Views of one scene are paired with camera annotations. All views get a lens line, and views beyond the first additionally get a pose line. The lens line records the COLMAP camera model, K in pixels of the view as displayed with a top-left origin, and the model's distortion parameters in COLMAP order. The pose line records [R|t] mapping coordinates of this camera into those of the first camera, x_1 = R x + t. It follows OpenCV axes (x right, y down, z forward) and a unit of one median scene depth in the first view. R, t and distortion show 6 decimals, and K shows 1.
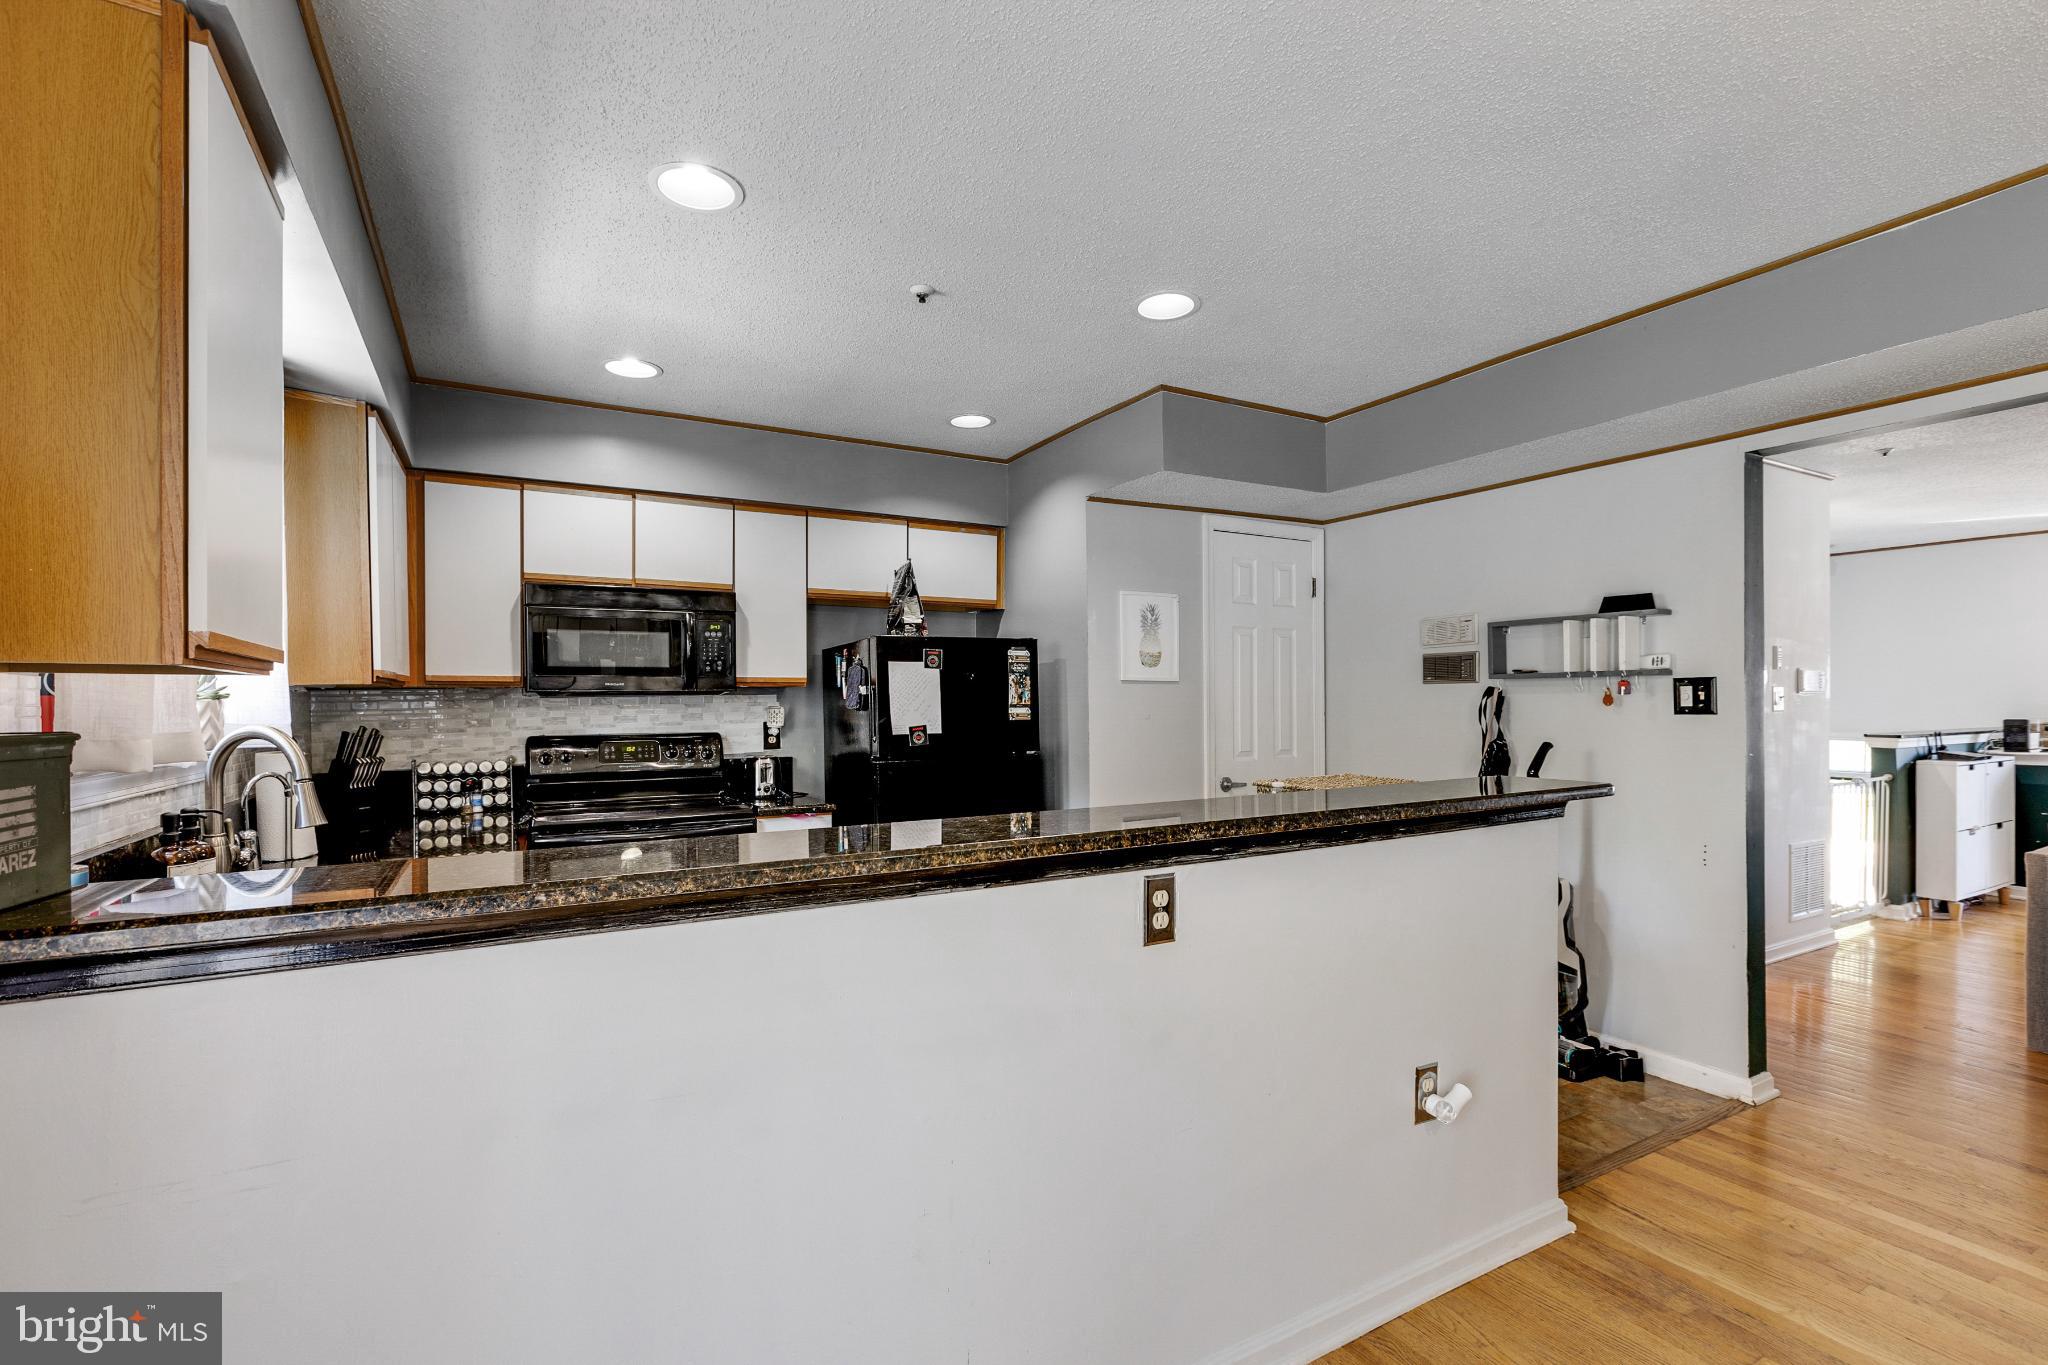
lens RADIAL K [[931.7, 0, 1024.0], [0, 931.7, 682.5], [0, 0, 1]] dist [-0.001344, -0.000120]
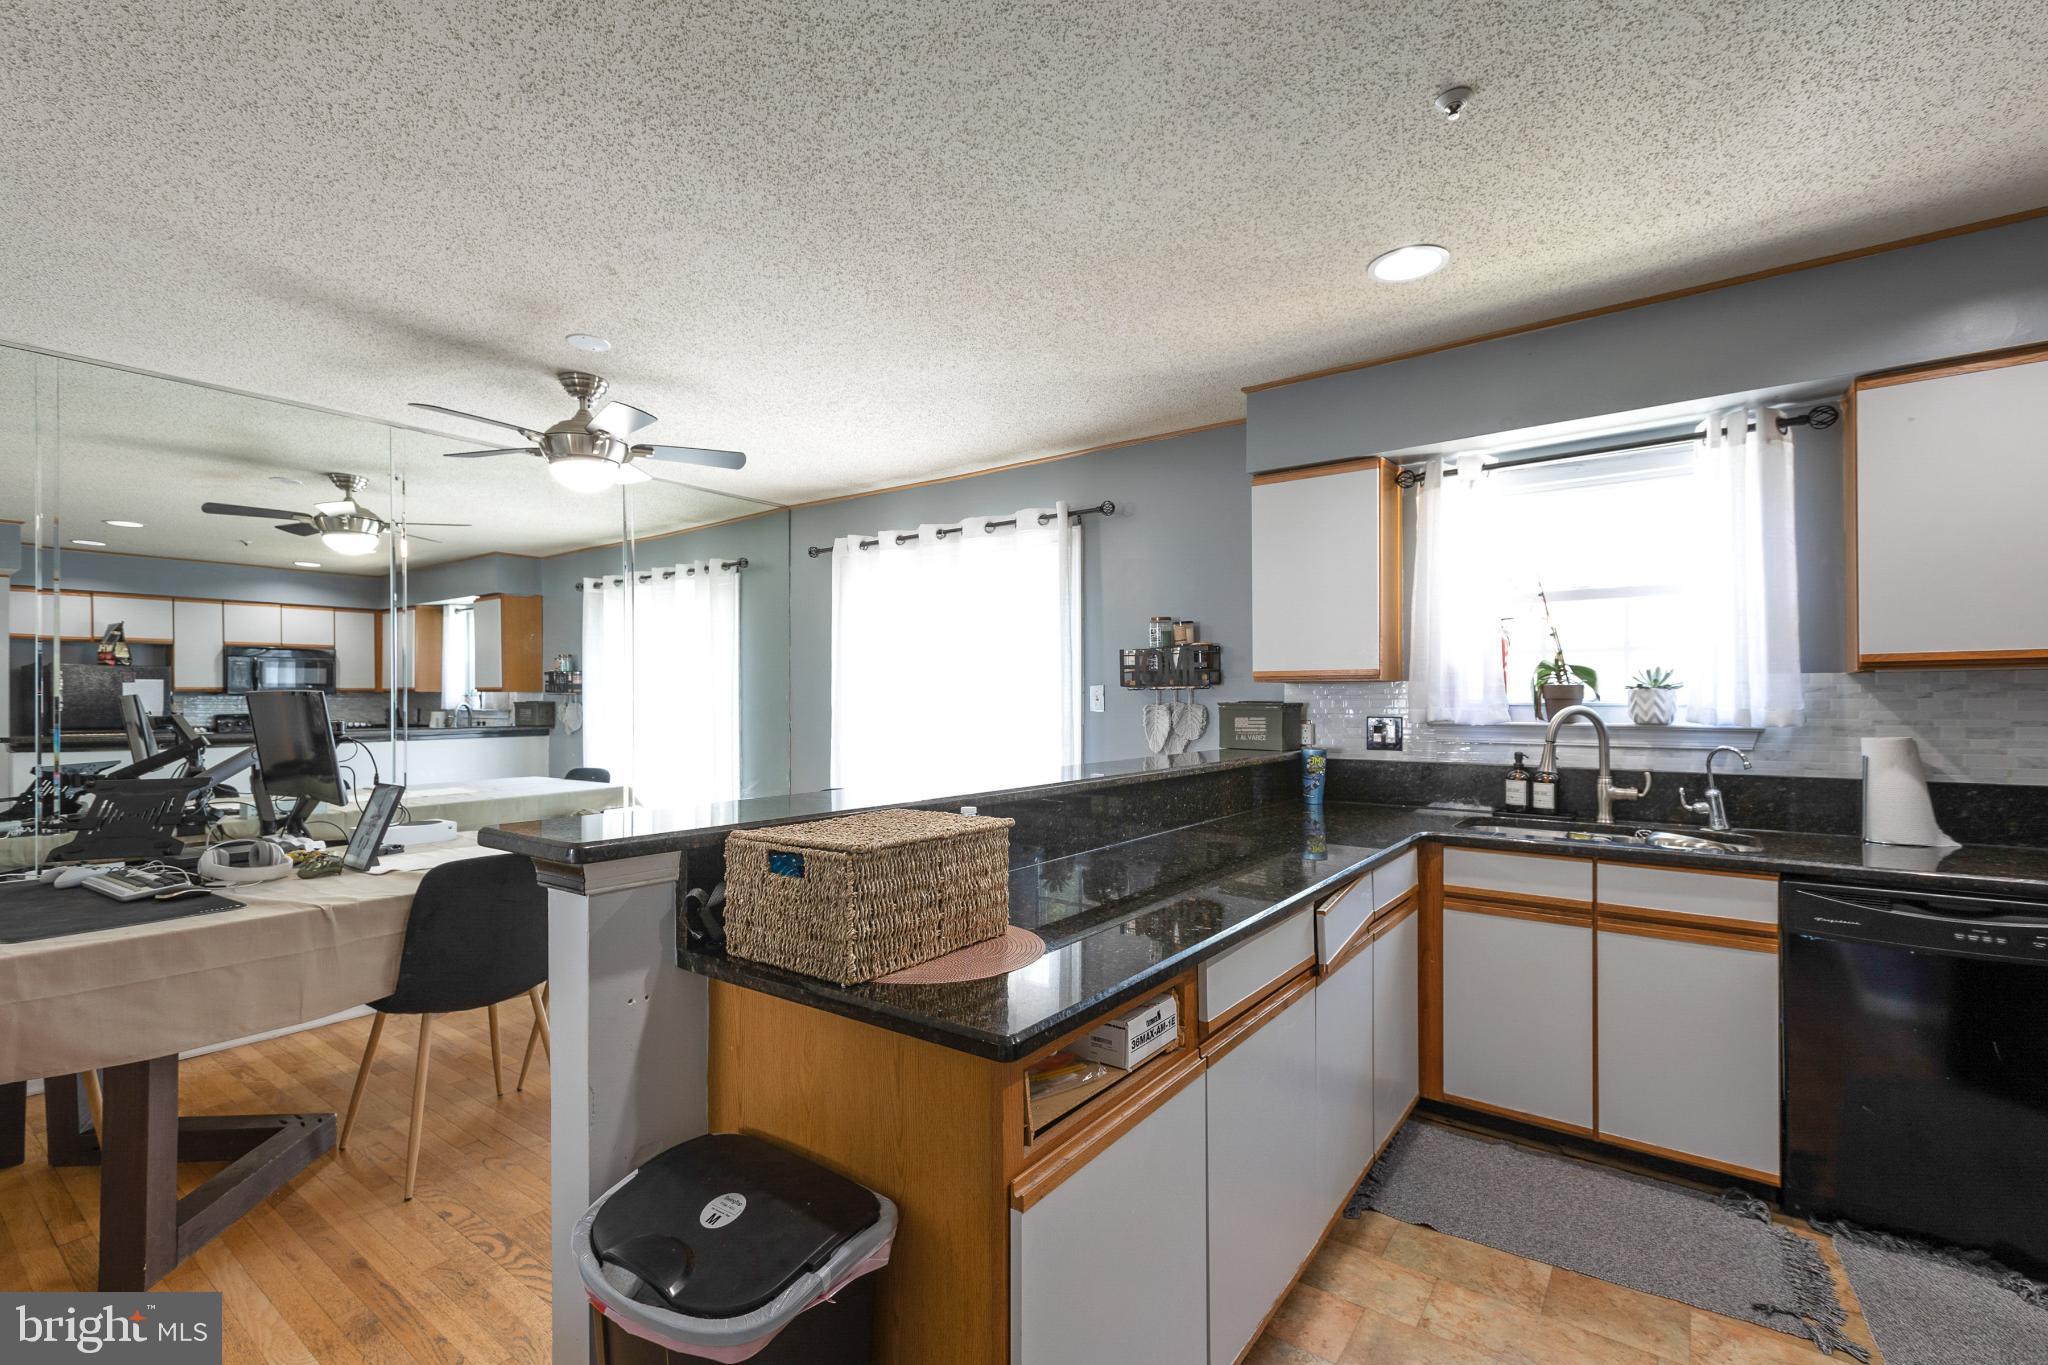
lens RADIAL K [[911.1, 0, 1019.0], [0, 911.1, 699.8], [0, 0, 1]] dist [0.011290, 0.000137]
pose [[-0.915686, 0.008919, -0.401795, 0.330545], [0.015502, 0.999794, -0.013137, 0.022341], [0.401595, -0.018258, -0.915636, 1.058131]]
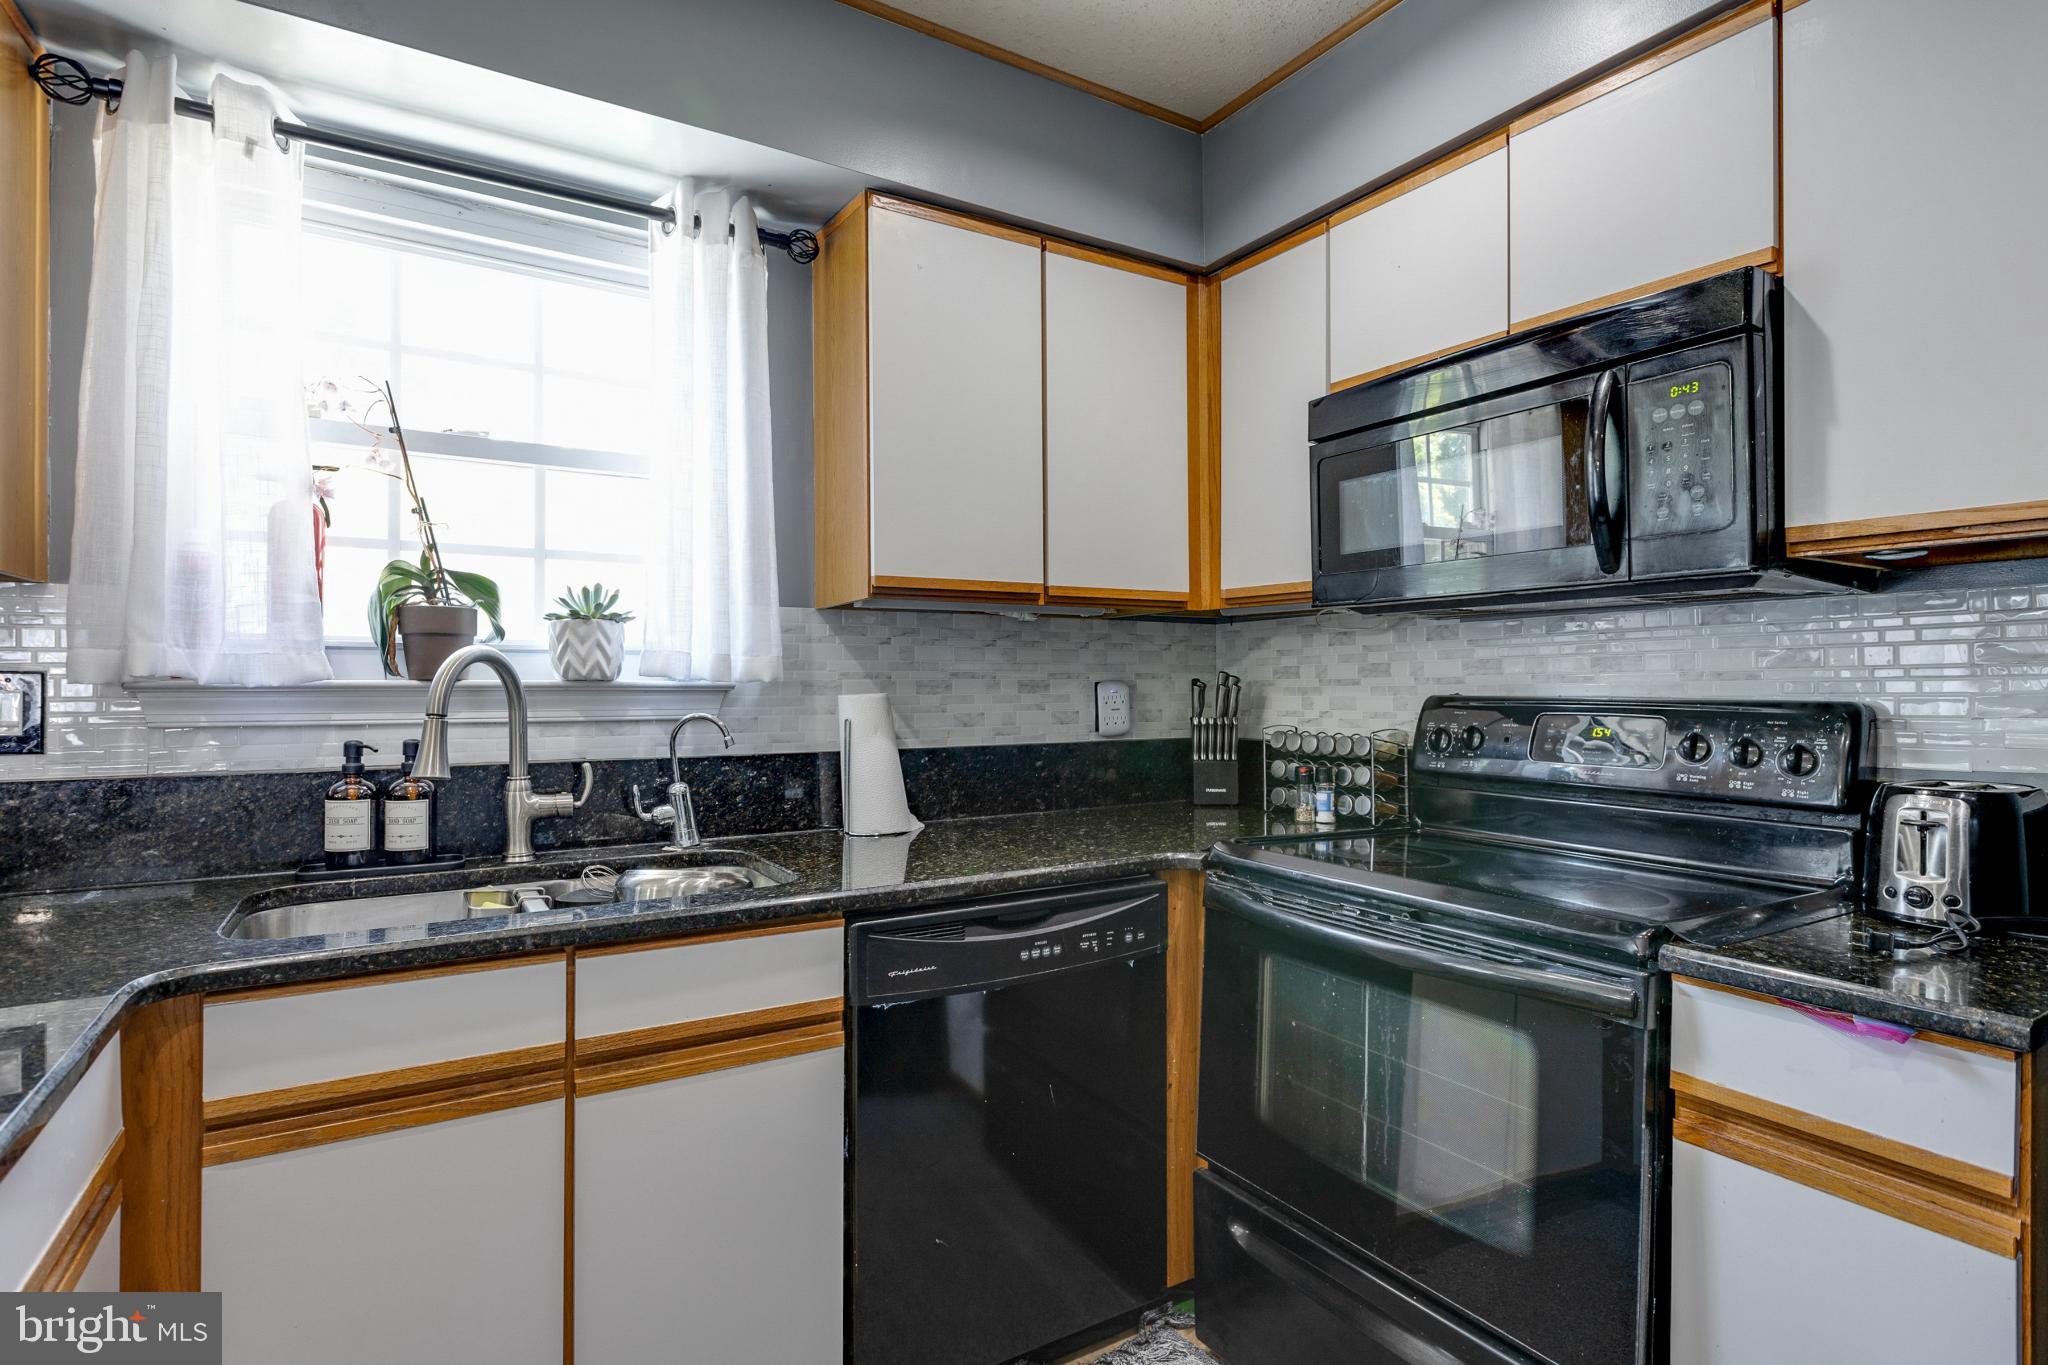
lens RADIAL K [[1019.1, 0, 1024.4], [0, 1019.1, 675.8], [0, 0, 1]] dist [-0.000503, -0.000015]
pose [[0.032929, 0.000937, -0.999457, 0.038635], [0.018113, 0.999835, 0.001534, 0.042008], [0.999294, -0.018153, 0.032907, 0.759076]]
